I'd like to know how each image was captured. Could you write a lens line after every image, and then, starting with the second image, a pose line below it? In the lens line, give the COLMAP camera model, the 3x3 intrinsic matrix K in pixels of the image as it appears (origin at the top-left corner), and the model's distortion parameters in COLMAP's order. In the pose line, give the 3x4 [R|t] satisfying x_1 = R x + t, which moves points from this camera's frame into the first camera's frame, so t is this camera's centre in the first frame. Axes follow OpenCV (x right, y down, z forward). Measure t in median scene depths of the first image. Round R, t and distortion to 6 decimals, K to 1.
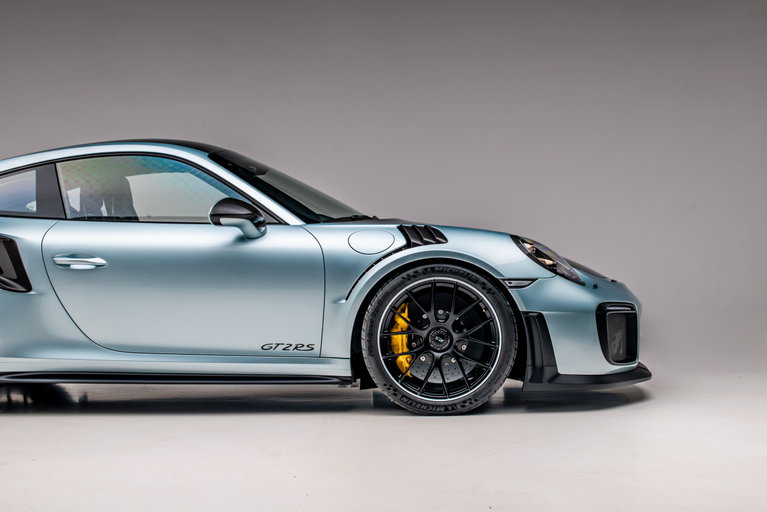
lens RADIAL K [[1170.4, 0, 383.5], [0, 1170.4, 256.0], [0, 0, 1]] dist [-0.102526, 0.019981]
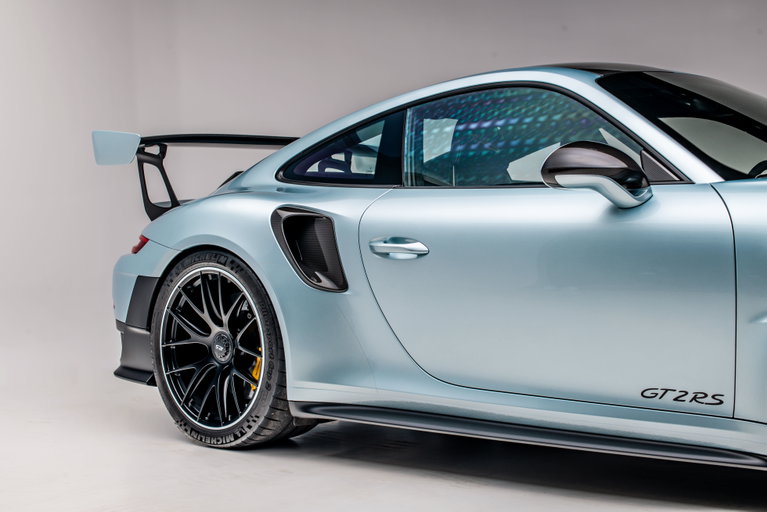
lens RADIAL K [[1150.2, 0, 383.5], [0, 1150.2, 256.0], [0, 0, 1]] dist [-0.114078, -0.039777]
pose [[0.769520, 0.000305, -0.638623, 0.164073], [0.012287, 0.999808, 0.015283, -0.001270], [0.638504, -0.019608, 0.769368, 0.481398]]
